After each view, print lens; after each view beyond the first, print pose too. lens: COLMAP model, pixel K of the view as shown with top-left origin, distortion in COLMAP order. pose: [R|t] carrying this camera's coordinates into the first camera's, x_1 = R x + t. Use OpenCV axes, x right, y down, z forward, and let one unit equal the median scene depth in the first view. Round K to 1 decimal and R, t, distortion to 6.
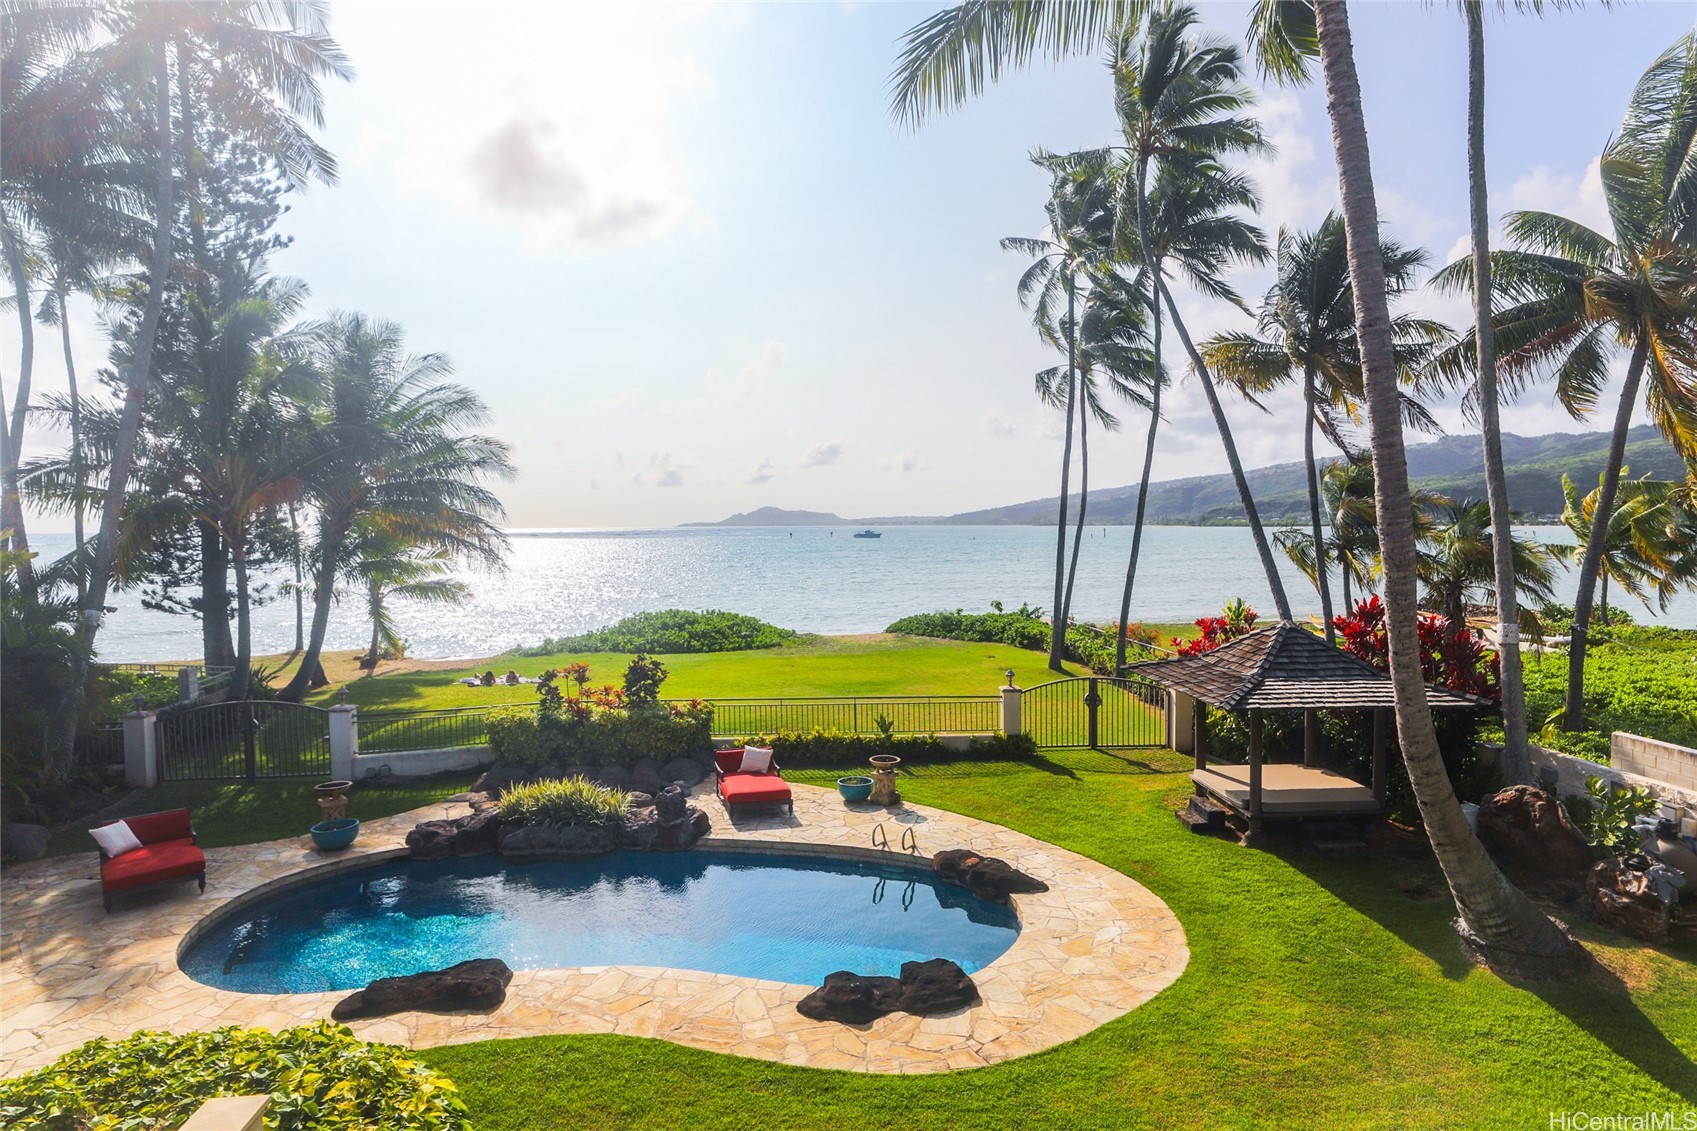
lens RADIAL K [[979.9, 0, 848.6], [0, 979.9, 538.4], [0, 0, 1]] dist [0.000835, 0.000543]
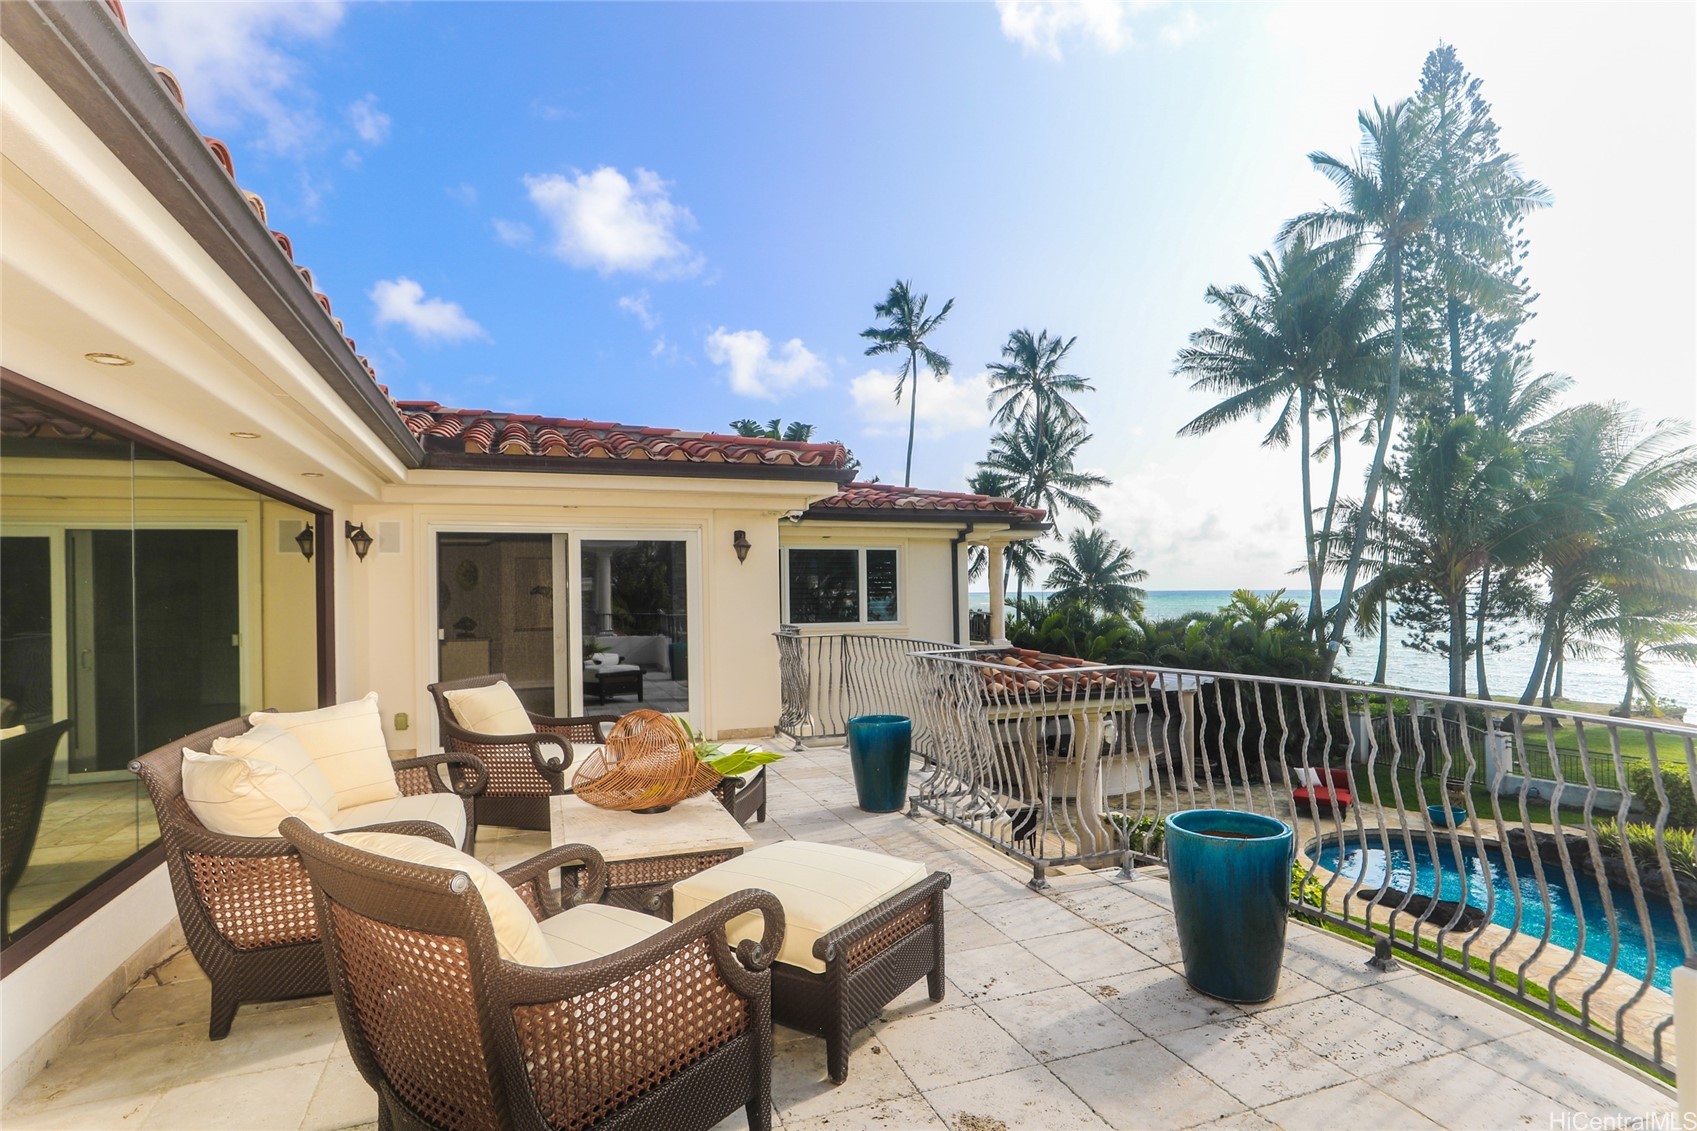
lens RADIAL K [[841.2, 0, 847.4], [0, 841.2, 589.0], [0, 0, 1]] dist [0.000057, 0.000015]
pose [[0.268679, 0.006119, -0.963210, 0.195032], [-0.010058, 0.999943, 0.003546, -0.004810], [0.963177, 0.008736, 0.268725, -0.063454]]
